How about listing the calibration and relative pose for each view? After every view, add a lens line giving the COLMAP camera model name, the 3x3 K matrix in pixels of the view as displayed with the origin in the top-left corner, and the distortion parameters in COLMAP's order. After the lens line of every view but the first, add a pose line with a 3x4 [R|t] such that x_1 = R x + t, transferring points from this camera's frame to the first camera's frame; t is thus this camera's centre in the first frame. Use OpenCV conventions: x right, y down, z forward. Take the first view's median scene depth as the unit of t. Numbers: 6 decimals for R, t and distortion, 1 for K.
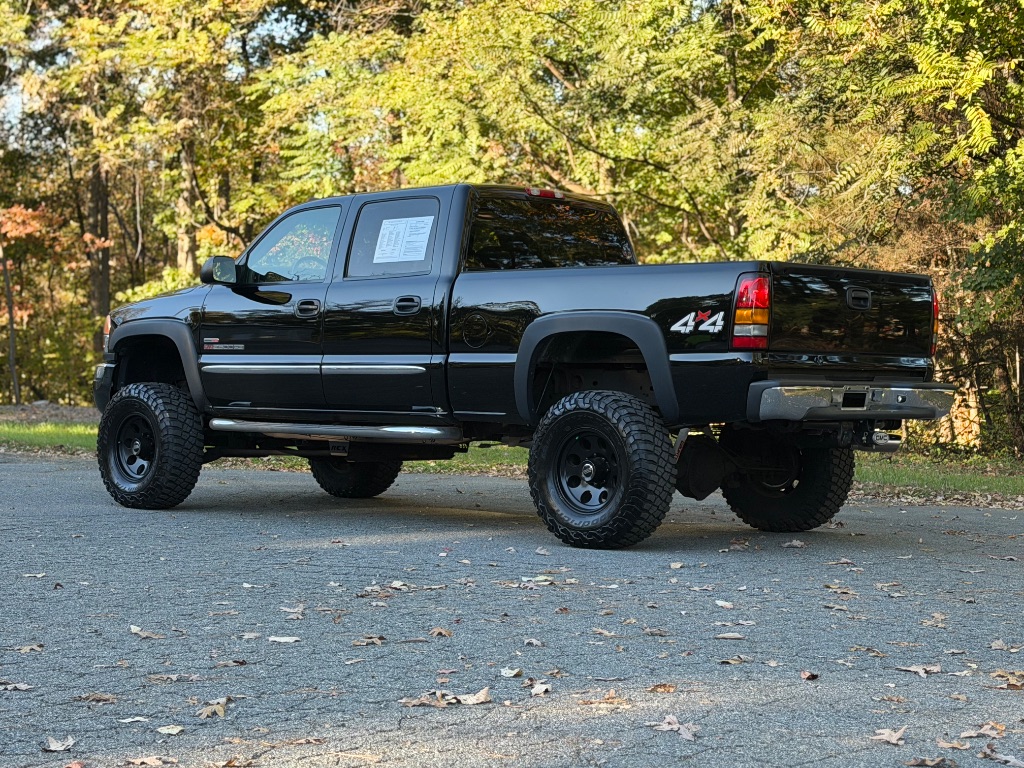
lens RADIAL K [[1898.3, 0, 512.0], [0, 1898.3, 384.0], [0, 0, 1]] dist [0.119974, 0.435896]
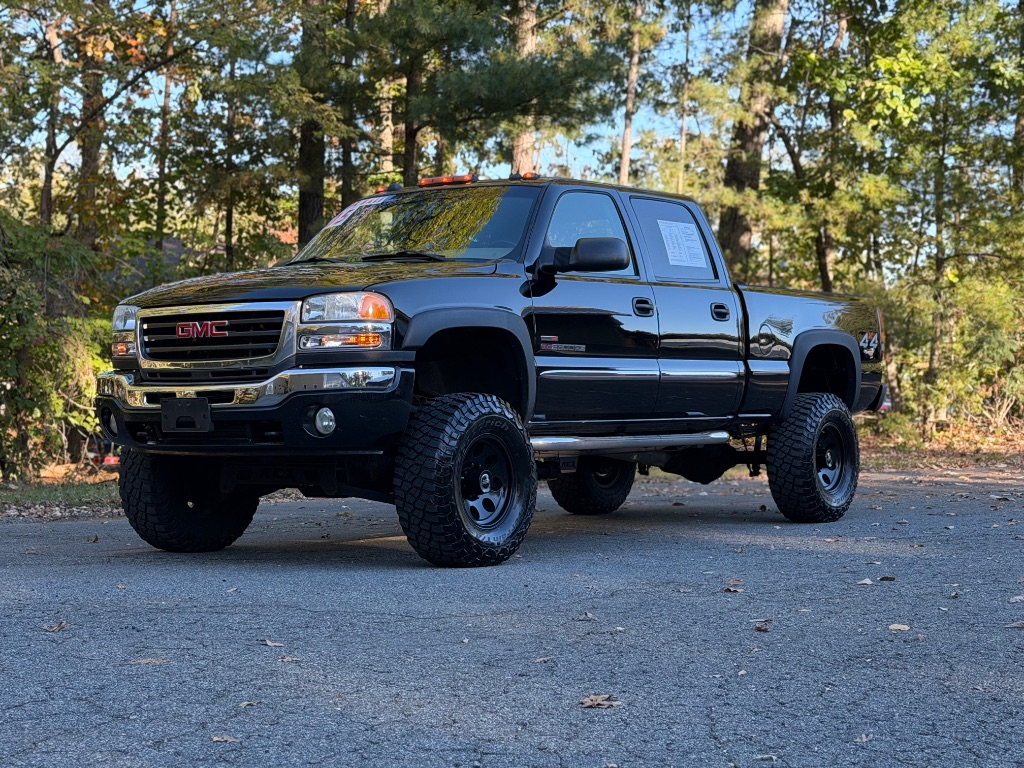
lens RADIAL K [[1898.3, 0, 512.0], [0, 1898.3, 384.0], [0, 0, 1]] dist [0.119974, 0.435896]
pose [[-0.123030, -0.002025, 0.992401, -1.104080], [0.009348, 0.999951, 0.003199, -0.007701], [-0.992359, 0.009671, -0.123005, 1.298575]]
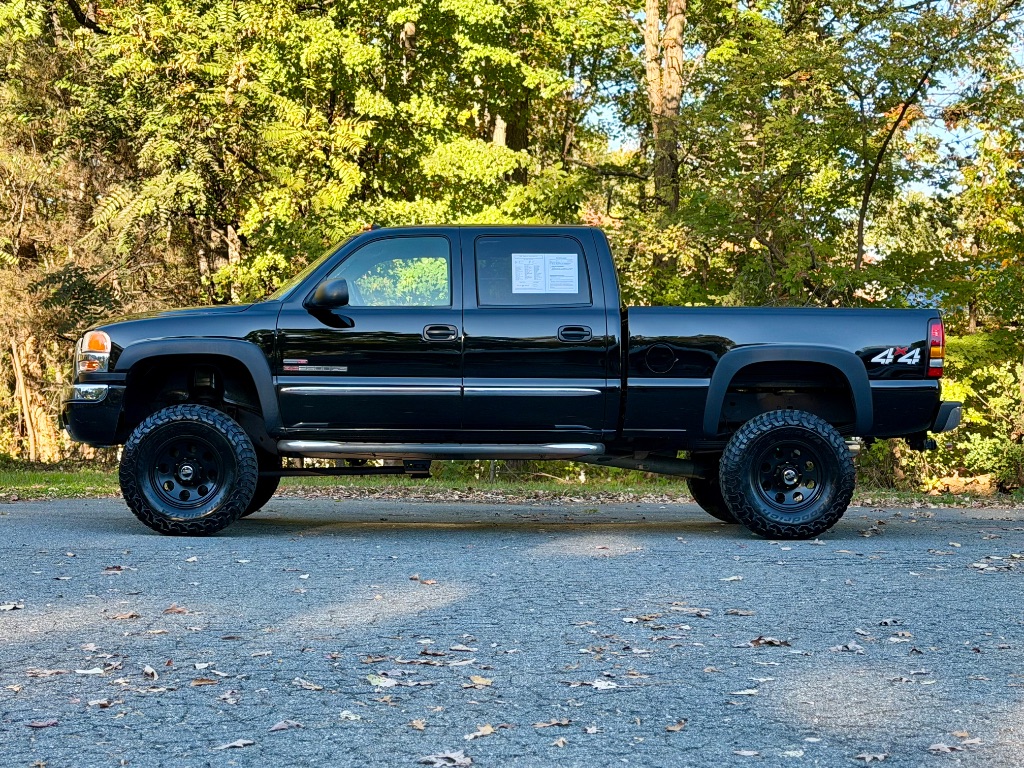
lens RADIAL K [[1898.3, 0, 512.0], [0, 1898.3, 384.0], [0, 0, 1]] dist [0.119974, 0.435896]
pose [[0.725142, -0.004206, 0.688586, -0.889002], [0.001575, 0.999989, 0.004449, -0.018136], [-0.688597, -0.002141, 0.725141, 0.231143]]
